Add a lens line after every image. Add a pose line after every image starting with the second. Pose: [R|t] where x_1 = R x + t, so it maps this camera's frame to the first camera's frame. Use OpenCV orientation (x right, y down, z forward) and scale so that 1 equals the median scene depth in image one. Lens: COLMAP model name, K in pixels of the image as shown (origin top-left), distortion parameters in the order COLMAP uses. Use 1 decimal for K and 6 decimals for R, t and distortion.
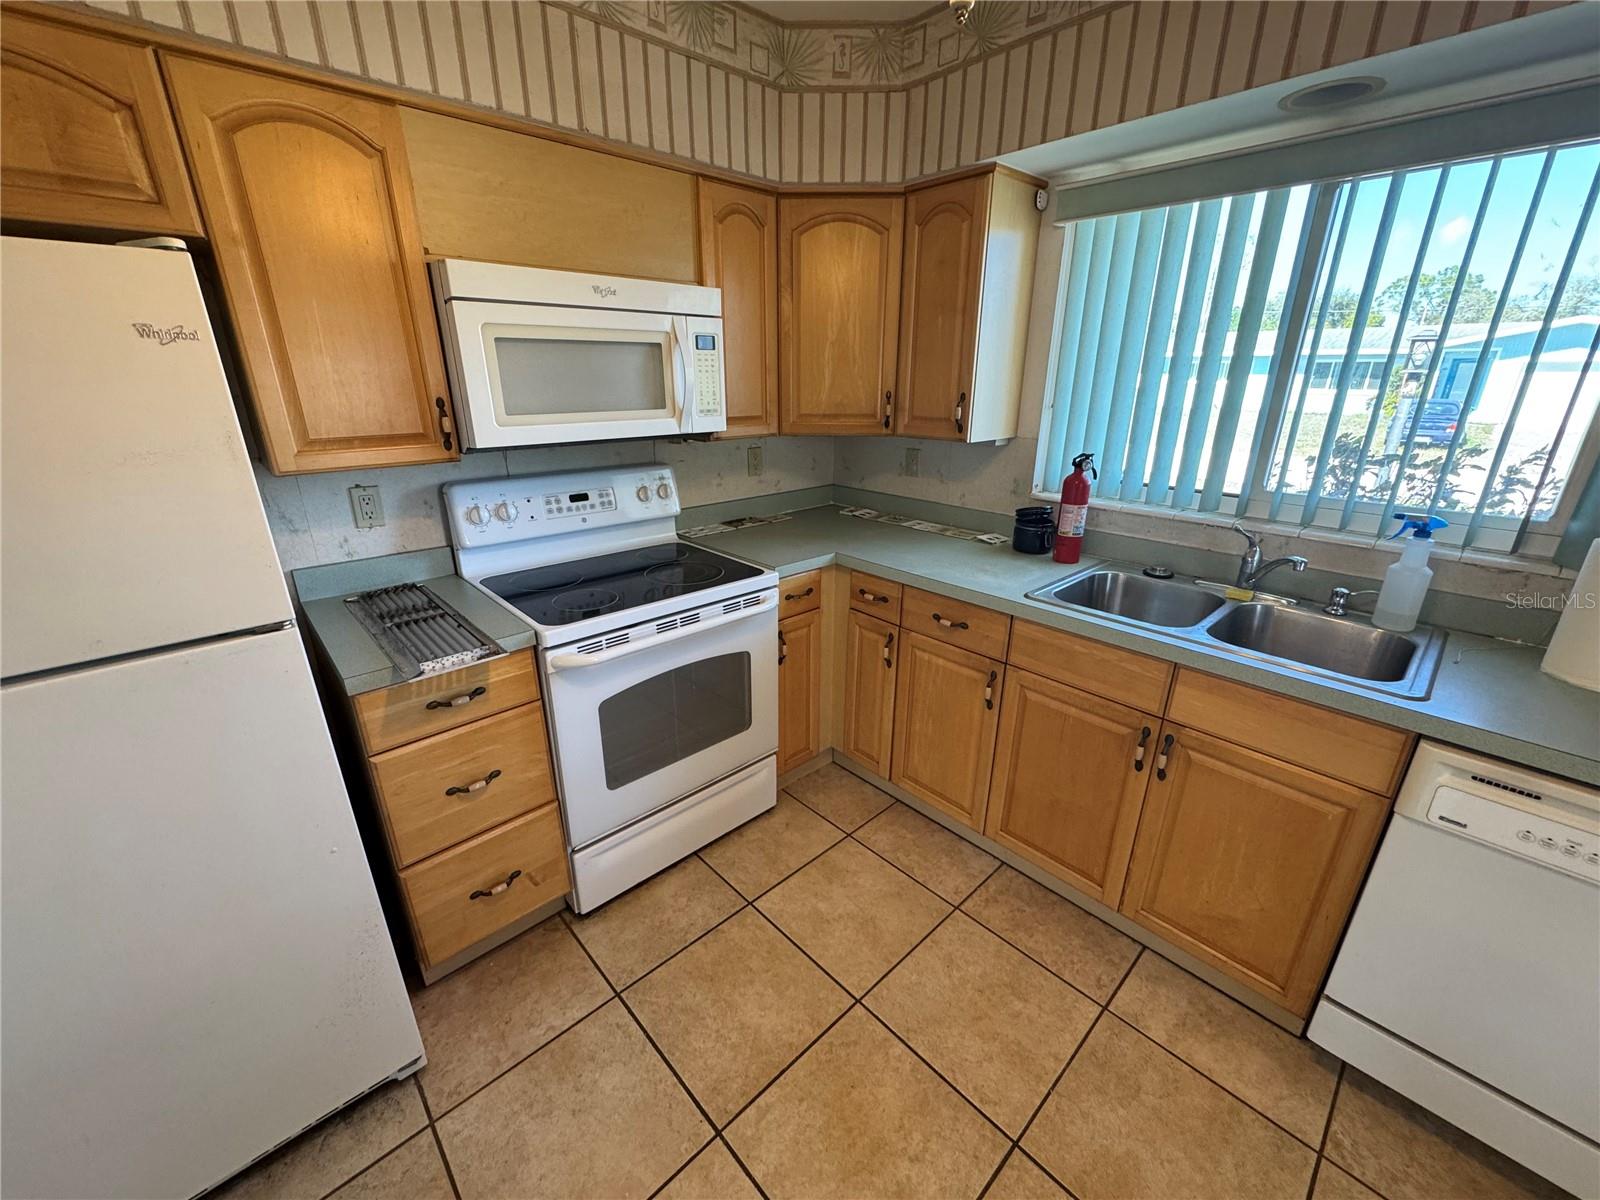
lens RADIAL K [[634.9, 0, 798.0], [0, 634.9, 602.2], [0, 0, 1]] dist [-0.003957, 0.000107]
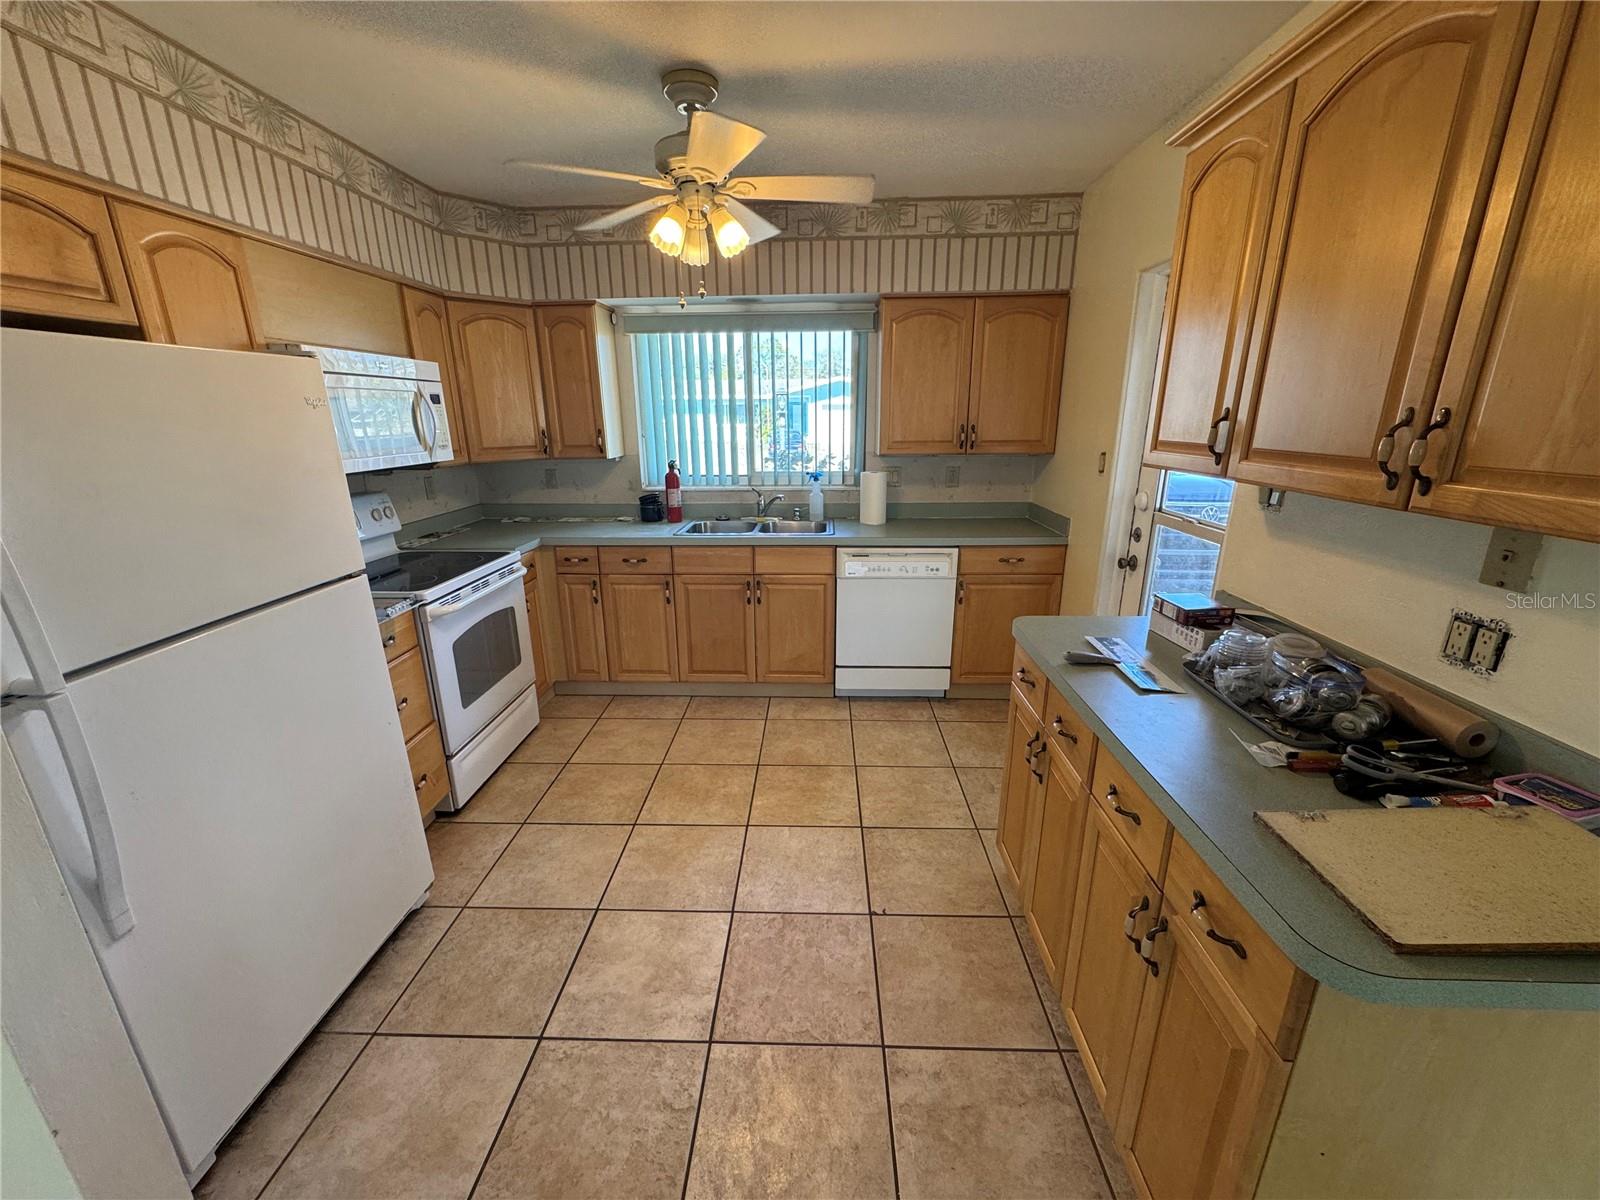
lens RADIAL K [[634.9, 0, 798.0], [0, 634.9, 602.2], [0, 0, 1]] dist [-0.003957, 0.000107]
pose [[0.707501, -0.209724, 0.674876, -0.636614], [0.249524, 0.967579, 0.039098, 0.185694], [-0.661196, 0.140736, 0.736894, -0.539832]]
